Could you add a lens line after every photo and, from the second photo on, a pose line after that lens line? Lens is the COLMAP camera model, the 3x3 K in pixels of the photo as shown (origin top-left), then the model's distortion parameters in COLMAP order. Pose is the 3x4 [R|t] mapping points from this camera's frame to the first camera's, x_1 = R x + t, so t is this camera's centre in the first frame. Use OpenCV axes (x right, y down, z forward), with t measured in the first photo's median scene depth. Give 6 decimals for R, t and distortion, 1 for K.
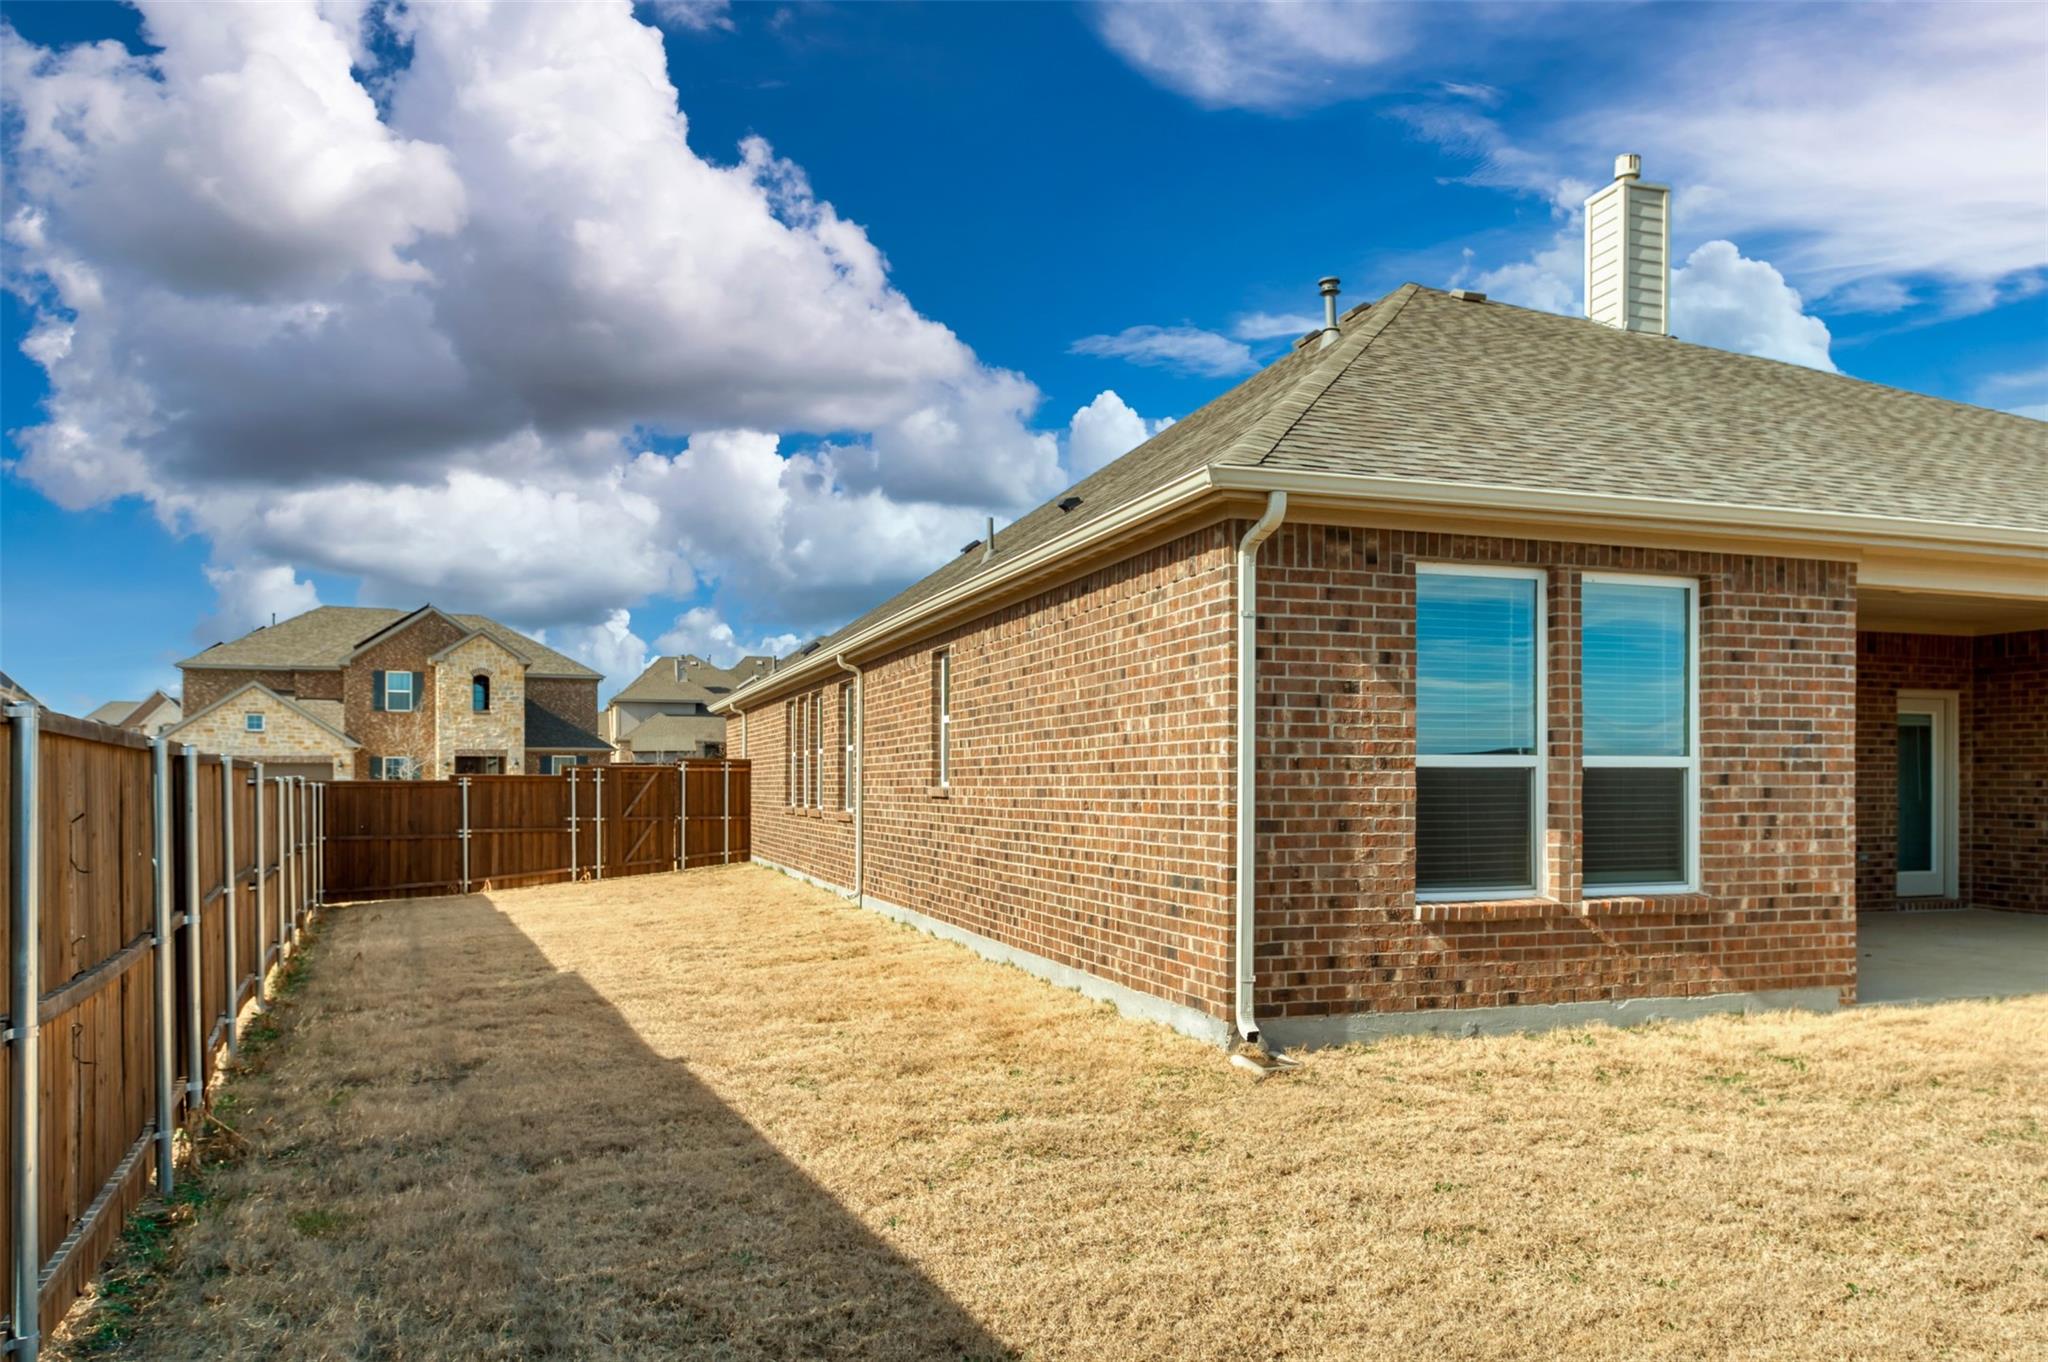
lens RADIAL K [[1445.1, 0, 1058.1], [0, 1445.1, 802.2], [0, 0, 1]] dist [-0.011886, -0.001898]
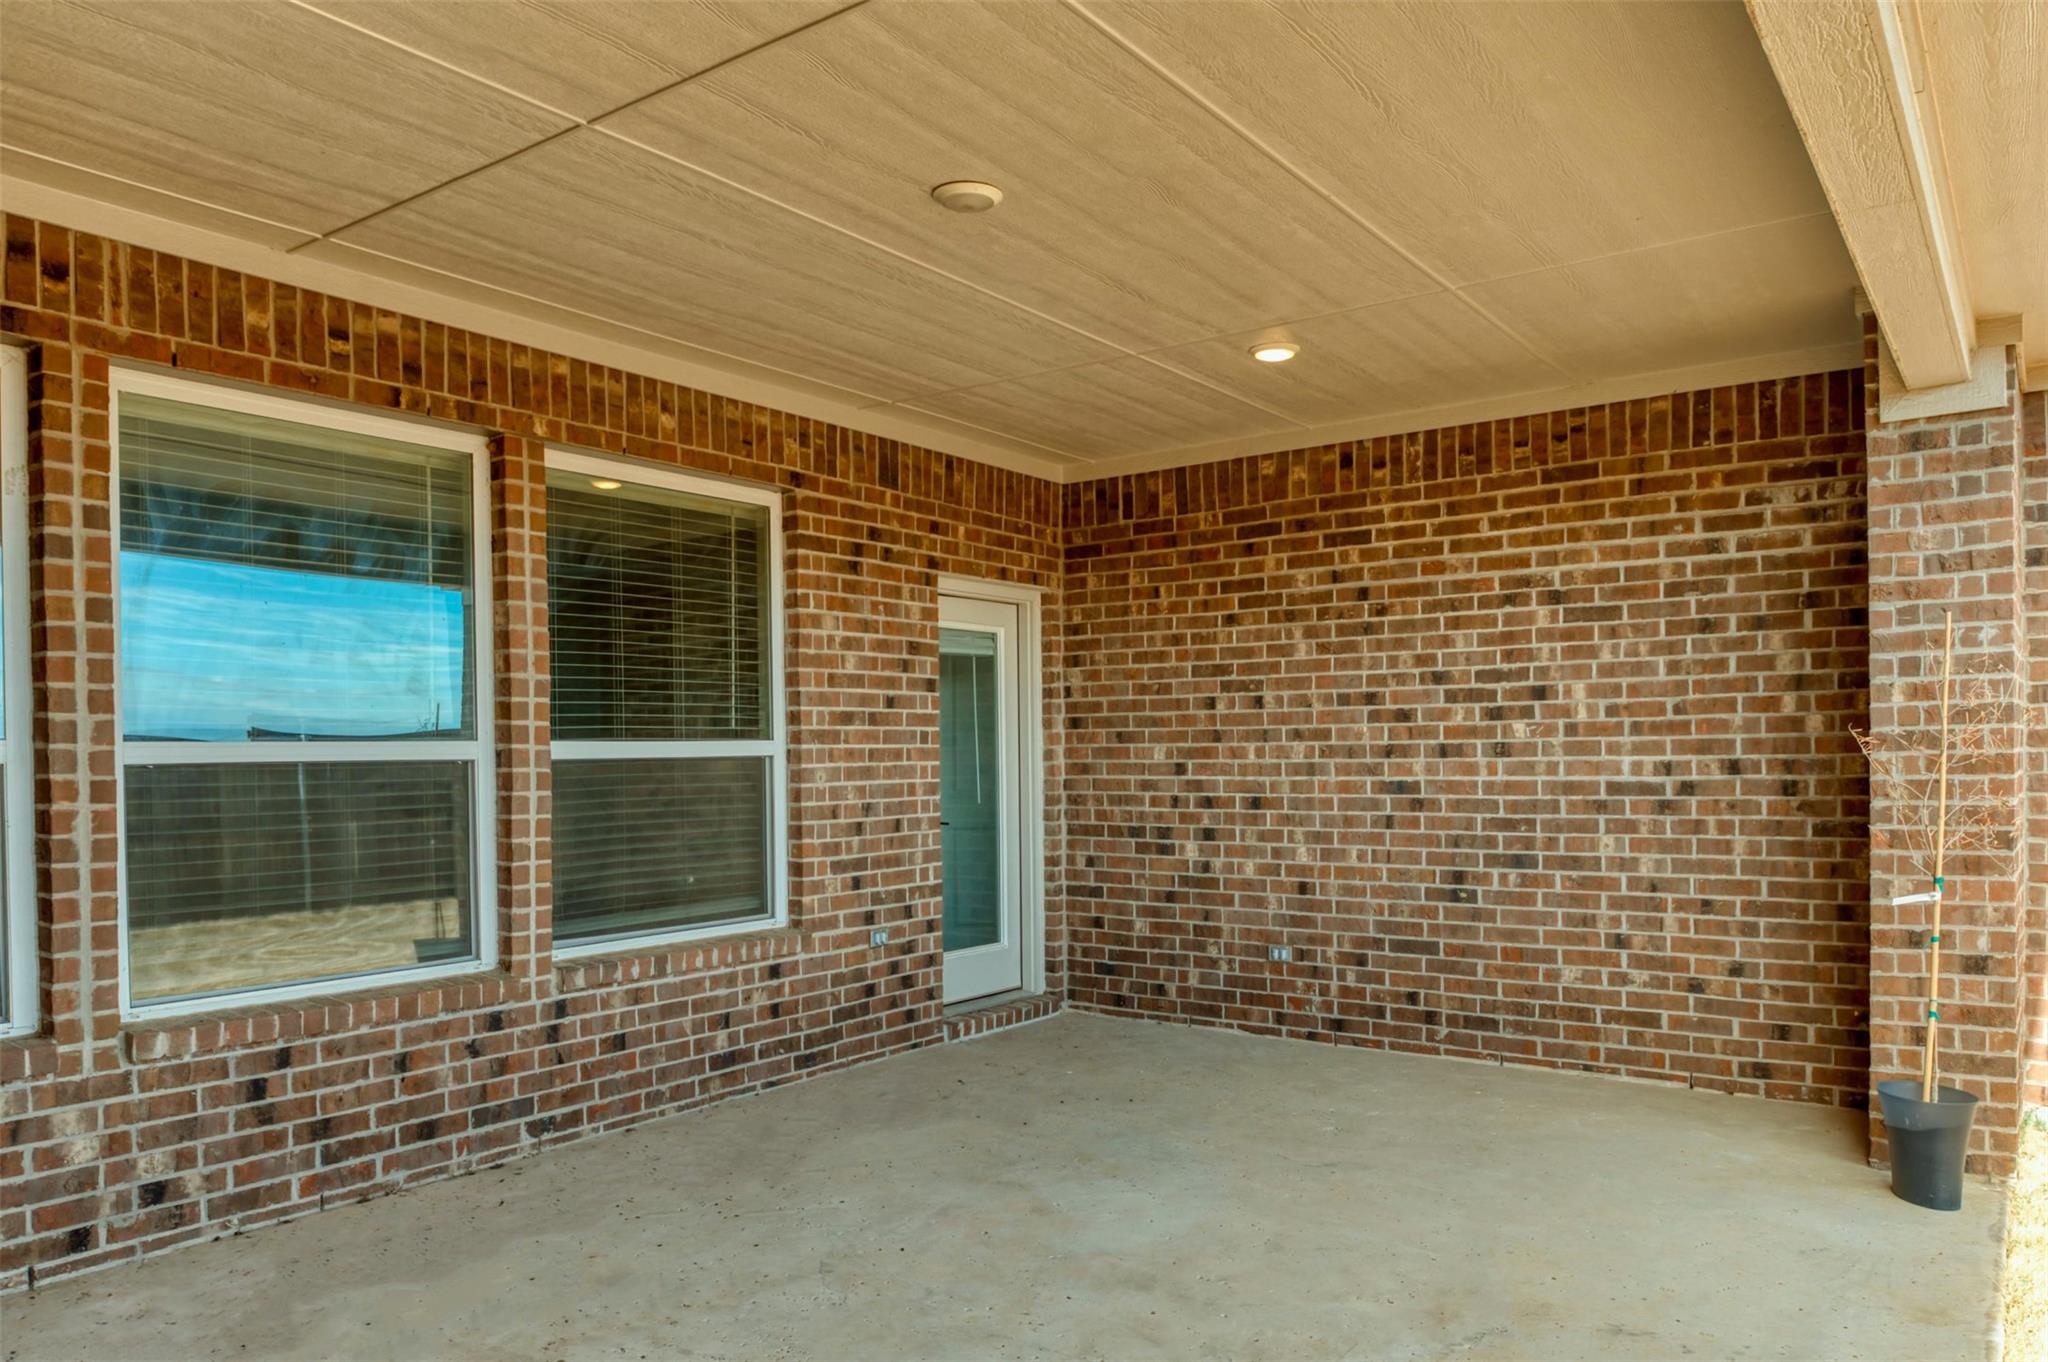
lens RADIAL K [[1445.1, 0, 1023.6], [0, 1445.1, 684.5], [0, 0, 1]] dist [-0.011886, -0.001898]
pose [[0.822894, 0.018499, 0.567894, 0.331015], [0.019787, 0.997931, -0.061179, -0.011962], [-0.567850, 0.061580, 0.820825, 0.585281]]
